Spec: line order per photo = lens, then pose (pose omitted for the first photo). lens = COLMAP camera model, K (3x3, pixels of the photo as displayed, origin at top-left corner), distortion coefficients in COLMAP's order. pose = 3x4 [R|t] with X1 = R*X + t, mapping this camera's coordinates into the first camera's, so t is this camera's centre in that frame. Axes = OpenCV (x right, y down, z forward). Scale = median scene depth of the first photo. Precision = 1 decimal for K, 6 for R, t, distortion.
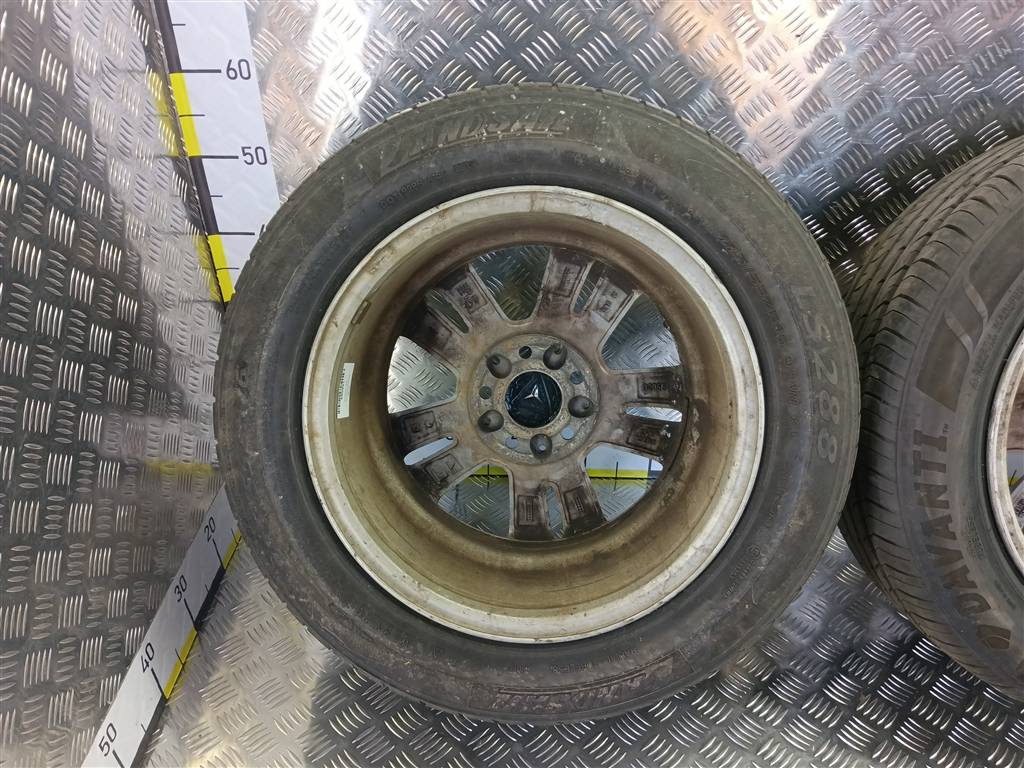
lens RADIAL K [[799.7, 0, 507.2], [0, 799.7, 387.5], [0, 0, 1]] dist [0.088474, -0.173765]
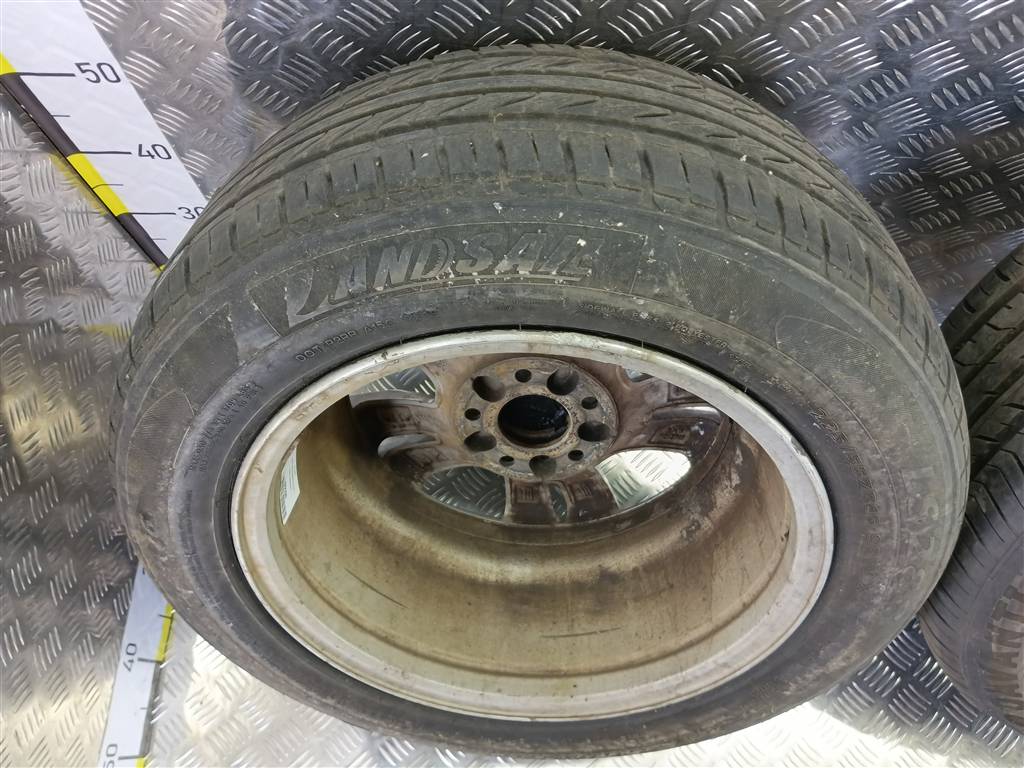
lens RADIAL K [[813.0, 0, 505.7], [0, 813.0, 377.4], [0, 0, 1]] dist [0.067767, -0.137829]
pose [[0.999891, -0.001565, -0.014659, 0.019903], [0.009262, 0.840288, 0.542061, -0.533237], [0.011470, -0.542138, 0.840211, 0.413617]]
